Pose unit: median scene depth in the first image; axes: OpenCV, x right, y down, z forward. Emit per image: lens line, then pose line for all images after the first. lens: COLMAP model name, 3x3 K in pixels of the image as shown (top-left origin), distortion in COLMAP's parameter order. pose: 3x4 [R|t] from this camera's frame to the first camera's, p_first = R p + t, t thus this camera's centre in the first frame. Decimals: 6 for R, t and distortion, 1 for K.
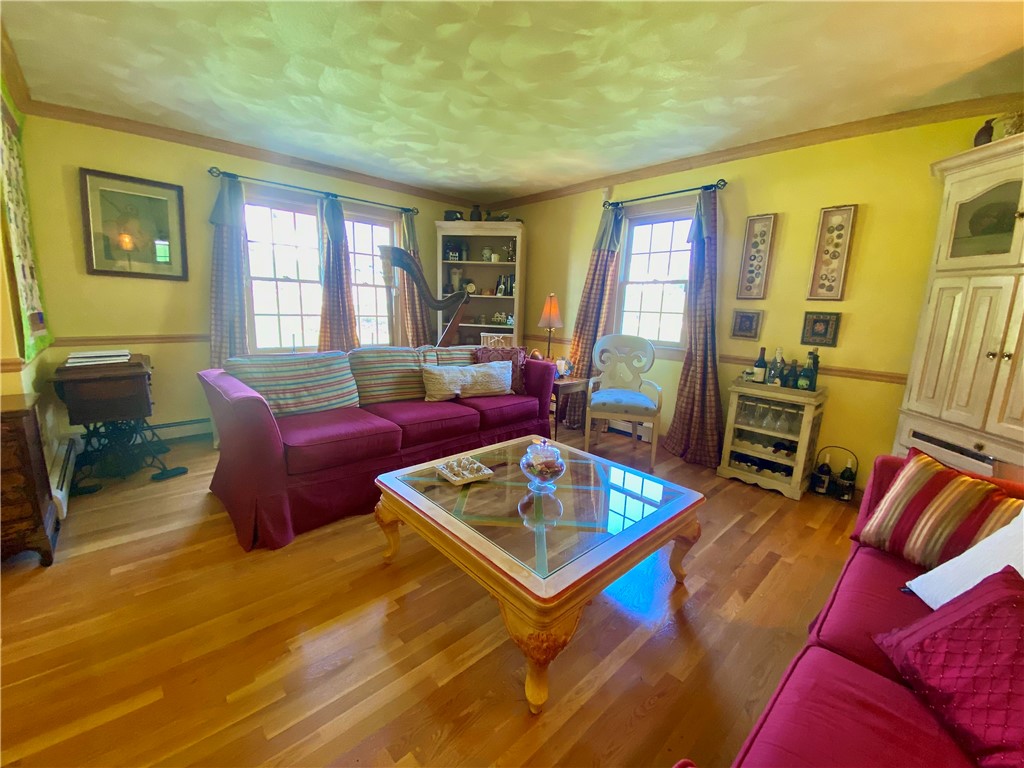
lens RADIAL K [[416.7, 0, 514.5], [0, 416.7, 385.0], [0, 0, 1]] dist [-0.002669, -0.010382]
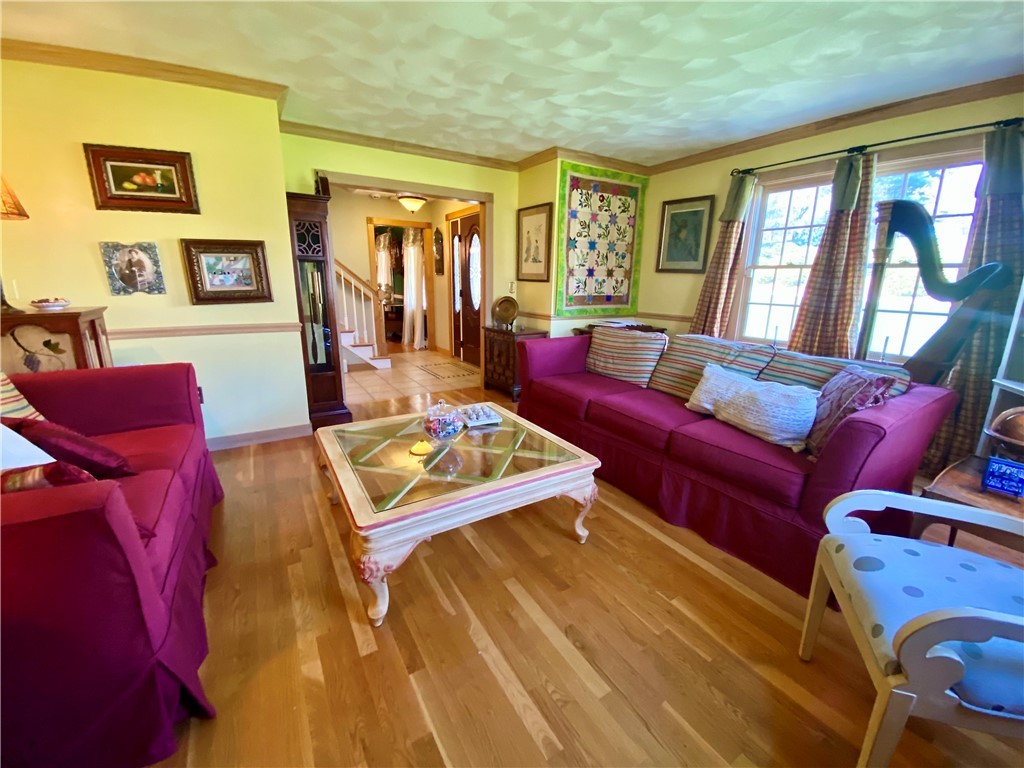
lens RADIAL K [[416.7, 0, 513.0], [0, 416.7, 382.9], [0, 0, 1]] dist [-0.002669, -0.010382]
pose [[-0.192330, 0.190146, -0.962732, 0.596788], [-0.210325, 0.950264, 0.229701, -0.112362], [0.958526, 0.246665, -0.142772, 0.748252]]
